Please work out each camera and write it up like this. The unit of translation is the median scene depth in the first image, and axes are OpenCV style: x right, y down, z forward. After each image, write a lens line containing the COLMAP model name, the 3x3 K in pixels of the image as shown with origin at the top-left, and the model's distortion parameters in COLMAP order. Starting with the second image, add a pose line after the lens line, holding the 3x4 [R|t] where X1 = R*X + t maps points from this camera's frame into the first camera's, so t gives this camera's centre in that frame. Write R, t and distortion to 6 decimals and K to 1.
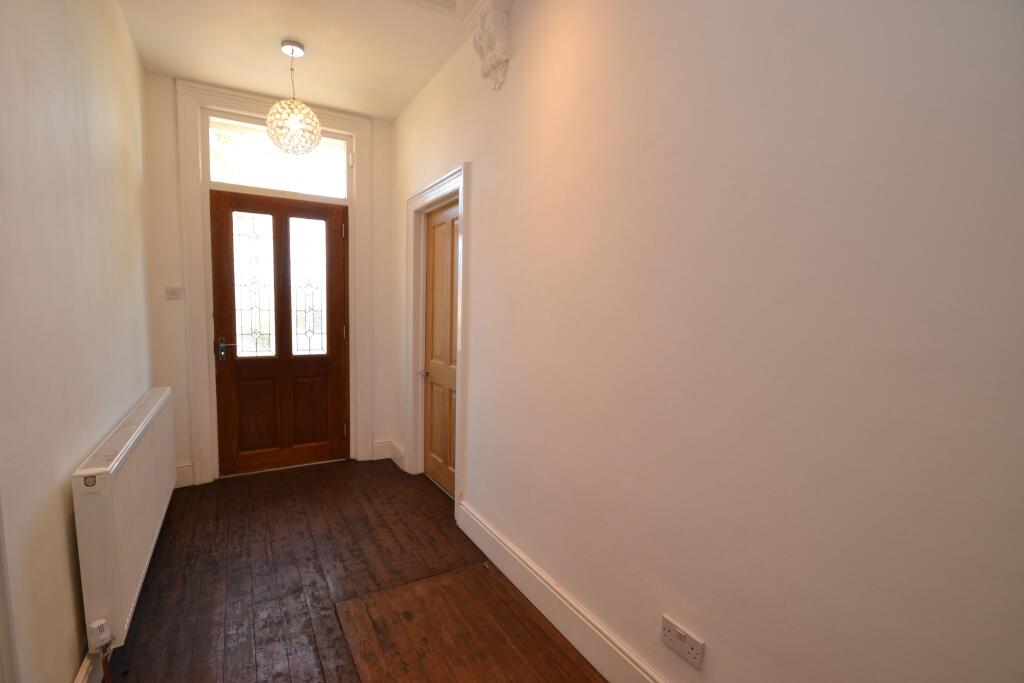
lens RADIAL K [[451.2, 0, 505.7], [0, 451.2, 347.2], [0, 0, 1]] dist [0.000393, -0.000330]
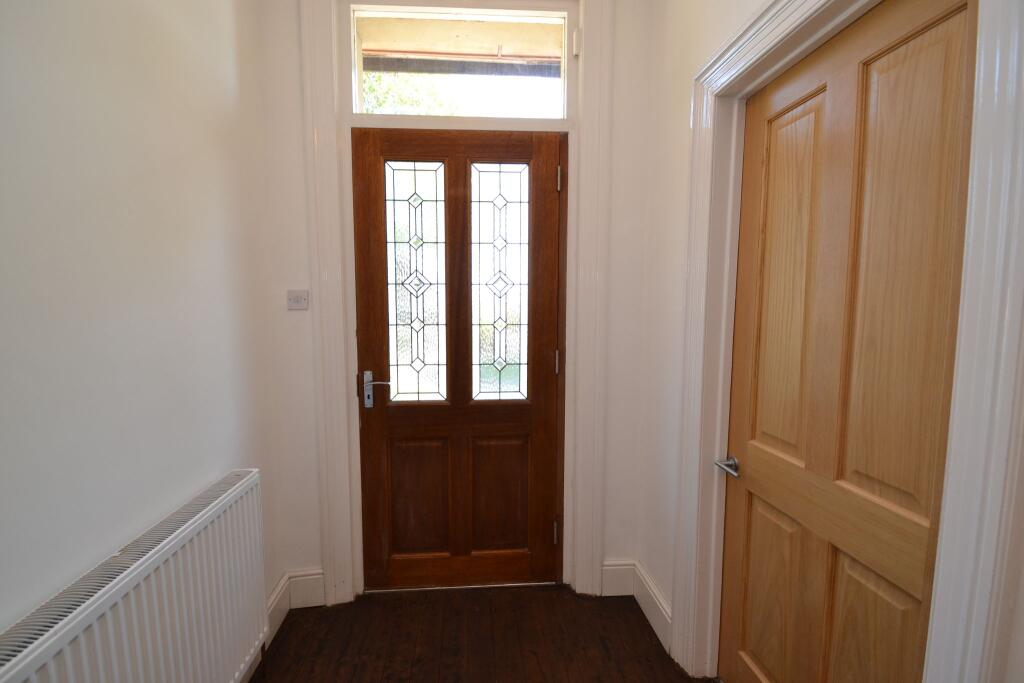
lens RADIAL K [[451.2, 0, 507.3], [0, 451.2, 343.4], [0, 0, 1]] dist [0.000393, -0.000330]
pose [[0.898594, 0.013294, -0.438580, -0.180435], [-0.020661, 0.999714, -0.012029, -0.051612], [0.438295, 0.019870, 0.898612, 0.504087]]
